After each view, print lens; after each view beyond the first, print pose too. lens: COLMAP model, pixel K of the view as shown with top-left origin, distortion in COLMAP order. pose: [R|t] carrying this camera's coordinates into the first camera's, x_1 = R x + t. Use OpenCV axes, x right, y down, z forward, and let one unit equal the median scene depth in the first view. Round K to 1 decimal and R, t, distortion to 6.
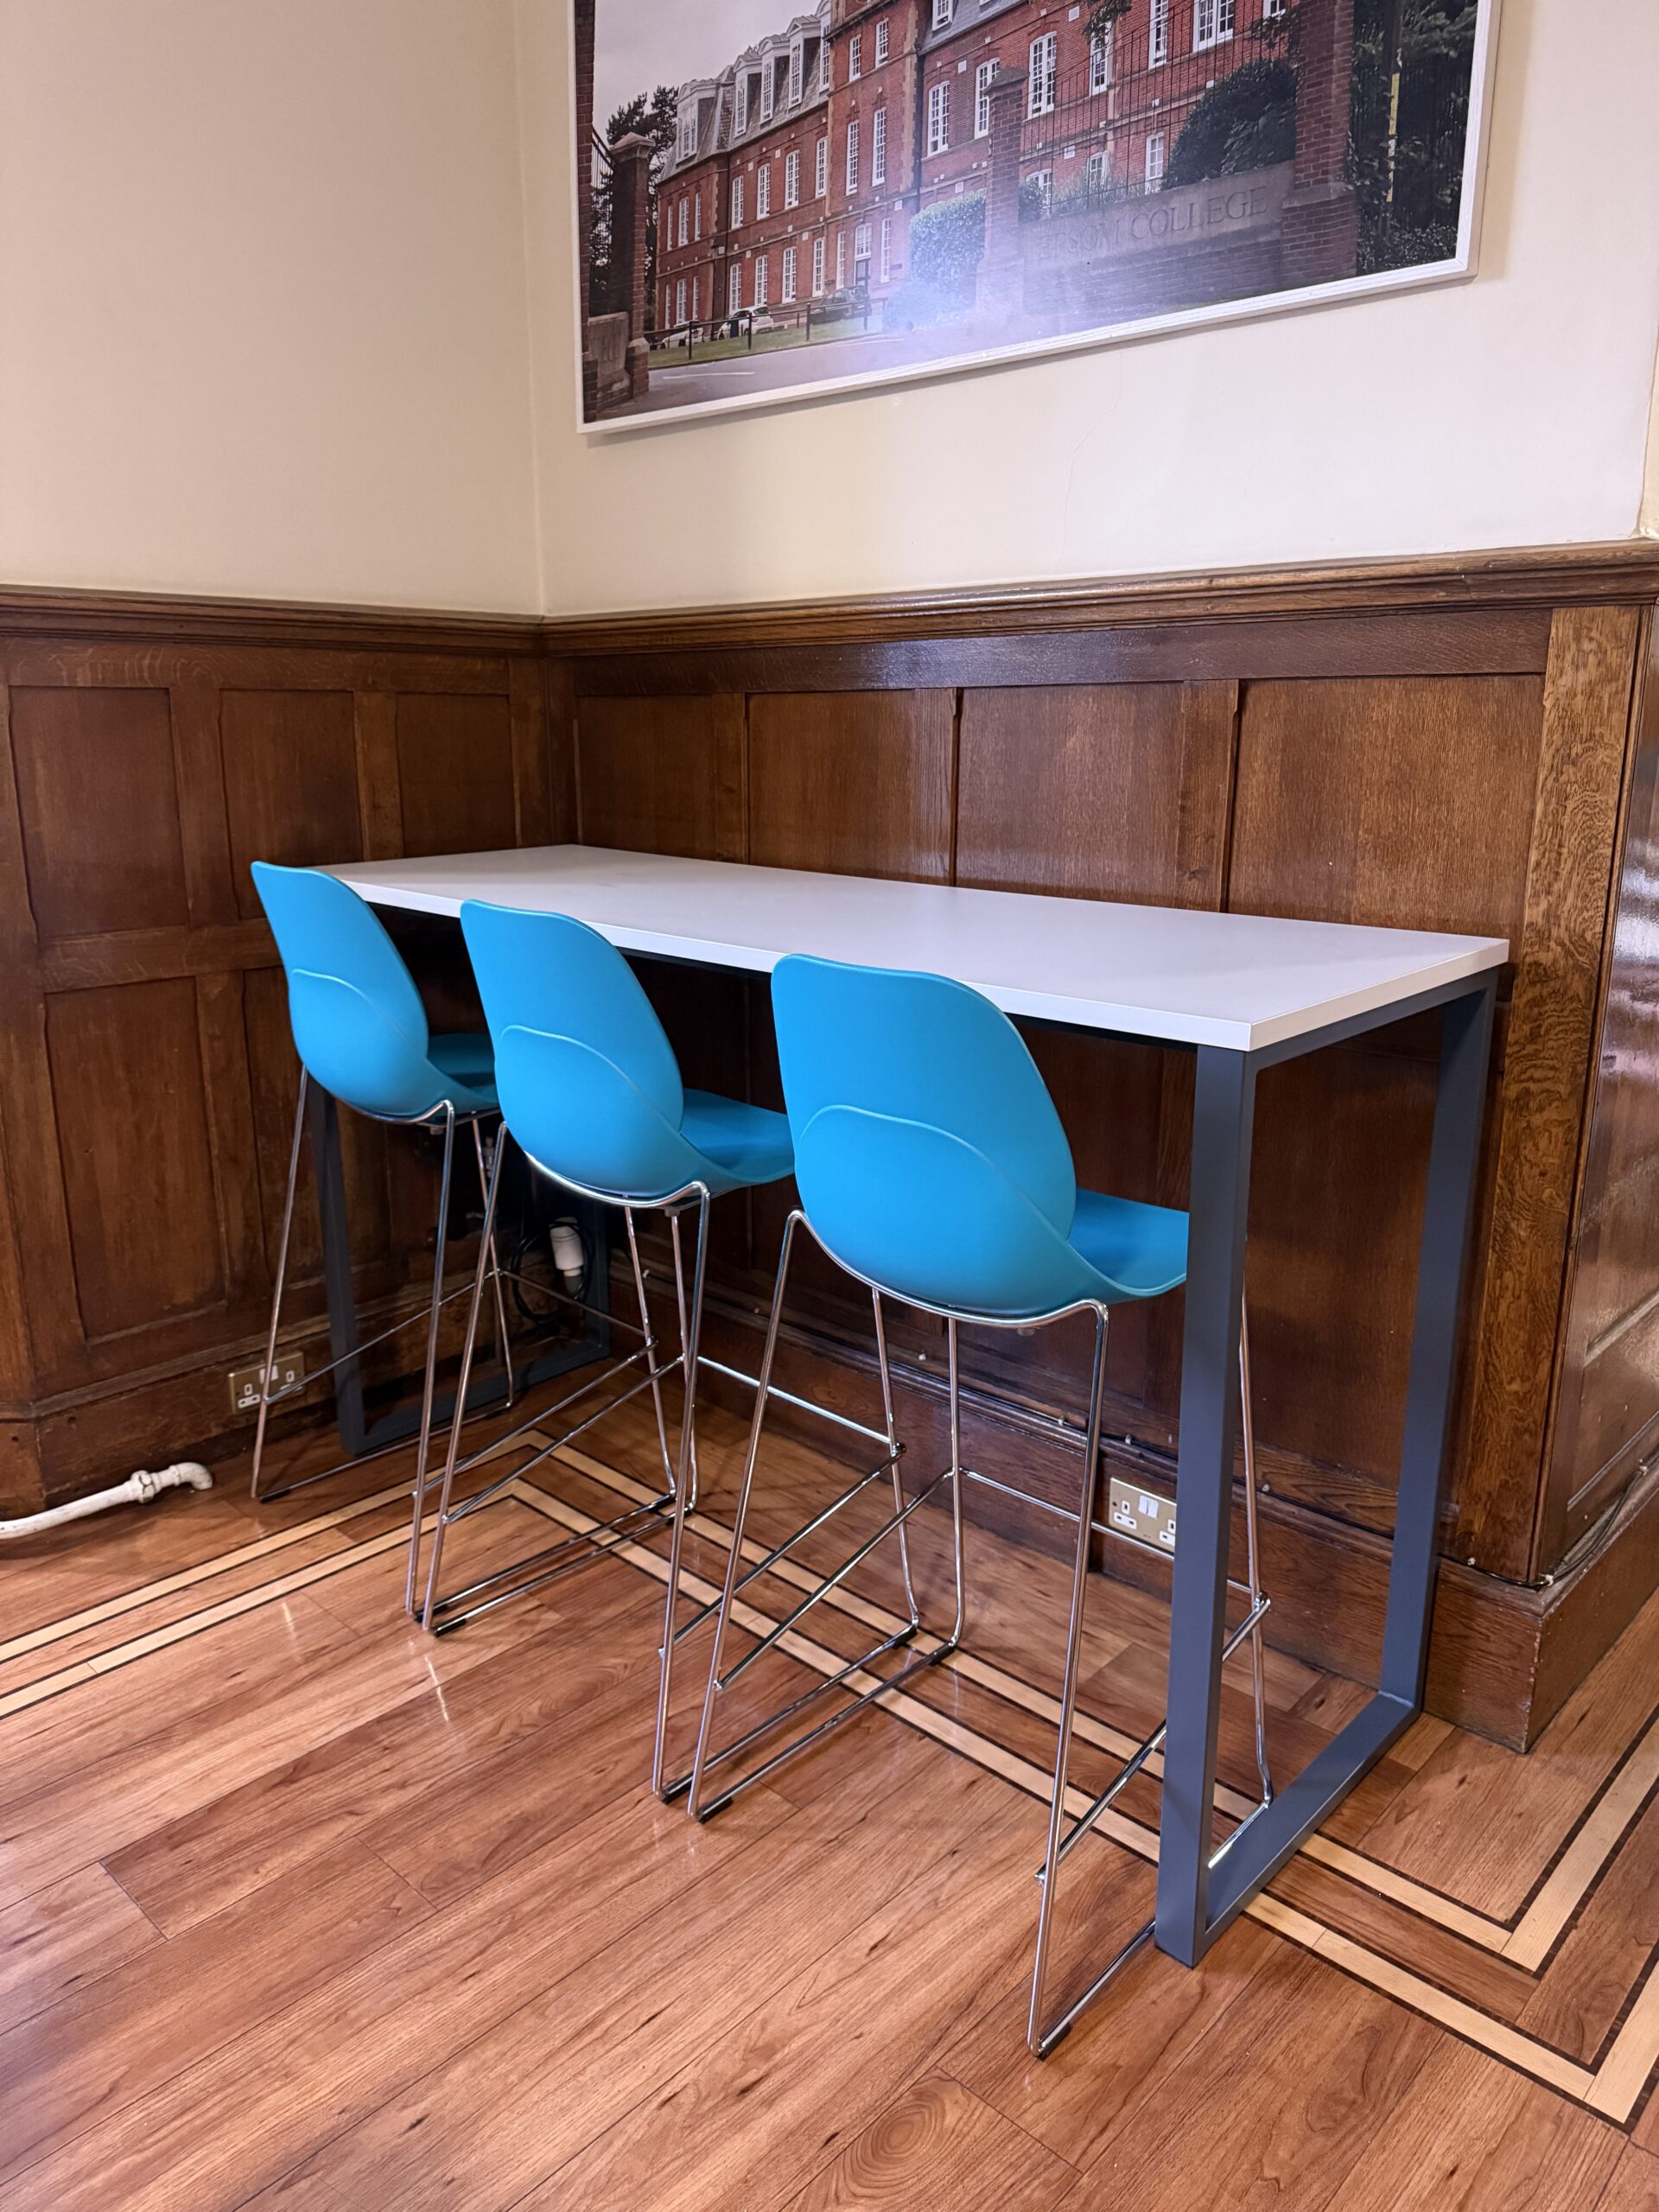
lens RADIAL K [[1553.1, 0, 829.5], [0, 1553.1, 1106.0], [0, 0, 1]] dist [0.105864, -0.151554]
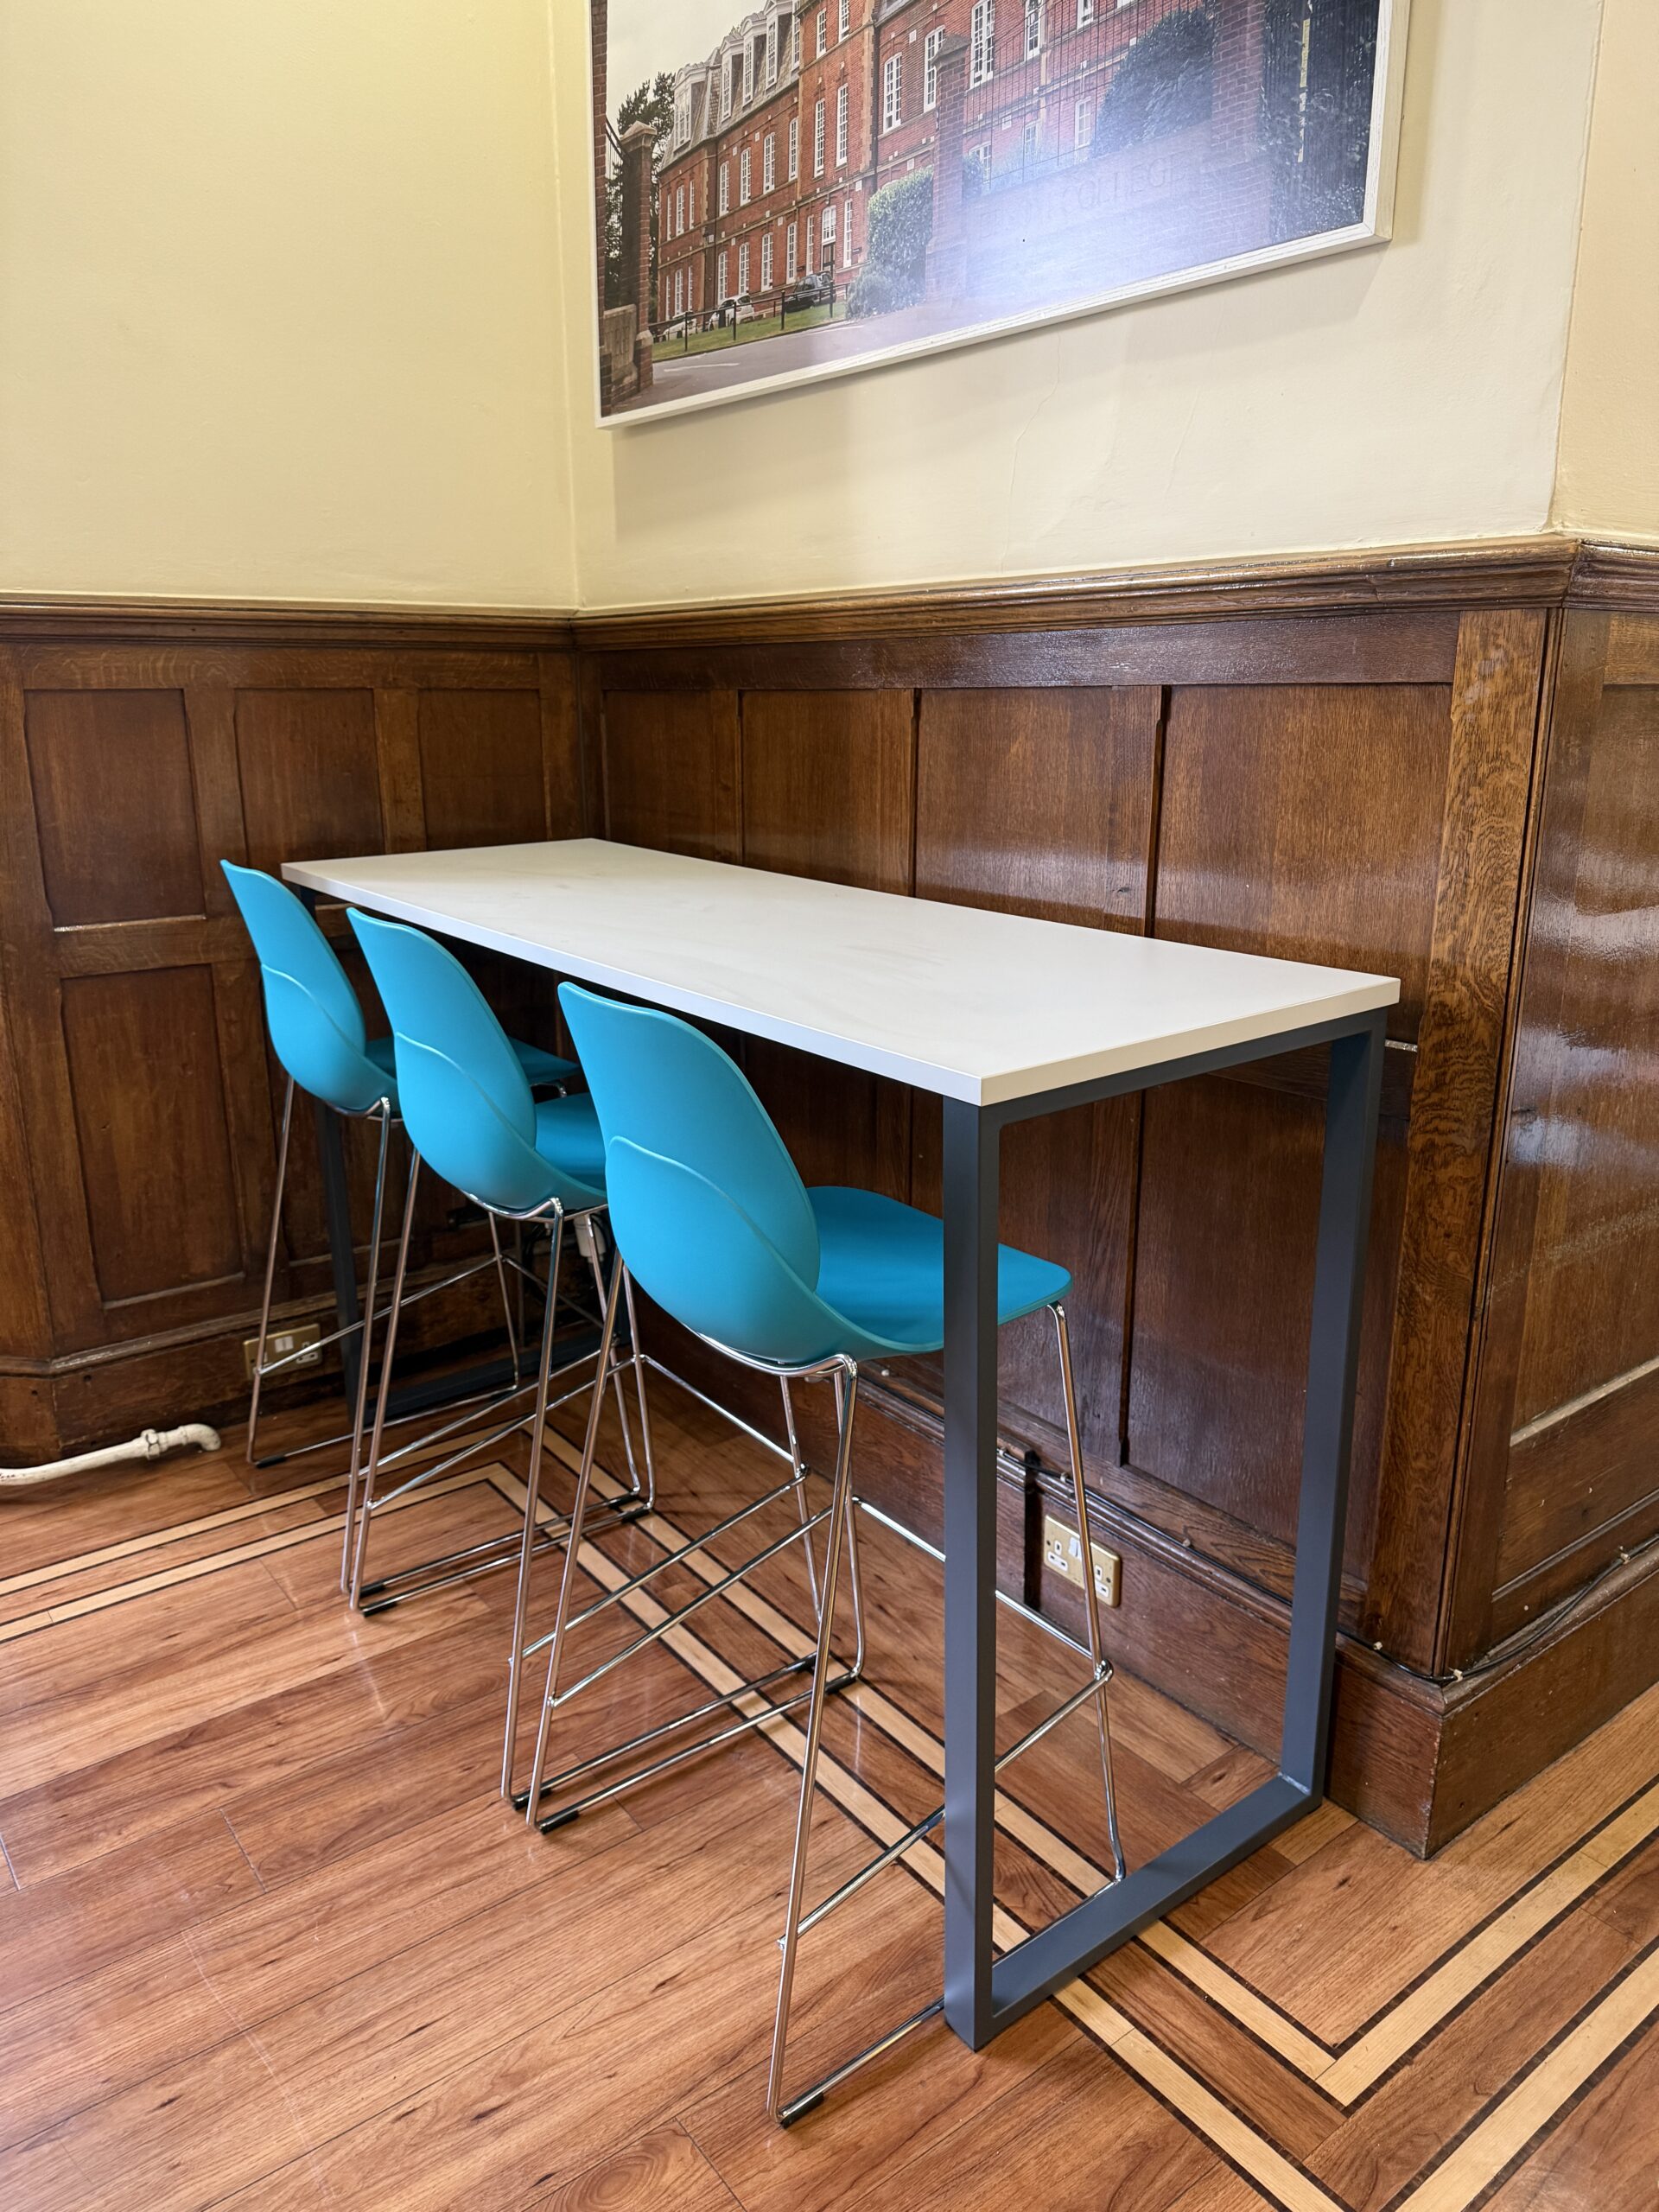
lens RADIAL K [[1552.8, 0, 759.3], [0, 1552.8, 1113.0], [0, 0, 1]] dist [0.094491, -0.124737]
pose [[0.986088, 0.040882, -0.161116, 0.190448], [-0.037654, 0.999025, 0.023043, -0.030862], [0.161901, -0.016656, 0.986666, 0.038862]]
